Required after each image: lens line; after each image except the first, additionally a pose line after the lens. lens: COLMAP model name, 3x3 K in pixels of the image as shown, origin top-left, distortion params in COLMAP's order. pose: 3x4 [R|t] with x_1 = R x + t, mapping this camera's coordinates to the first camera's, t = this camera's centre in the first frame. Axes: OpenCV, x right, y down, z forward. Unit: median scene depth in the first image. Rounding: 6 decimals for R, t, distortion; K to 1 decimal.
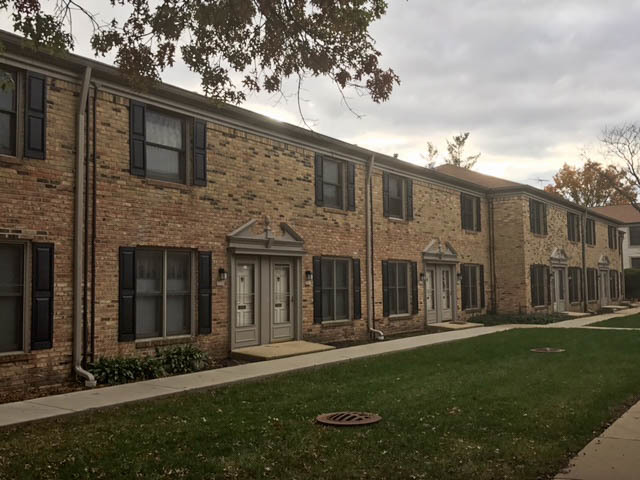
lens RADIAL K [[670.6, 0, 320.0], [0, 670.6, 240.0], [0, 0, 1]] dist [0.090305, -0.007929]
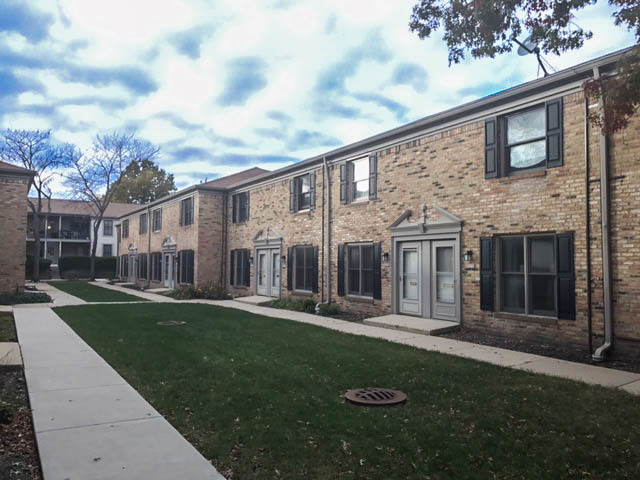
lens RADIAL K [[532.5, 0, 320.0], [0, 532.5, 240.0], [0, 0, 1]] dist [0.001189, 0.000201]
pose [[-0.438334, -0.033384, -0.898192, 0.723126], [0.061948, 0.995812, -0.067244, 0.064457], [0.896675, -0.085117, -0.434430, 1.096560]]
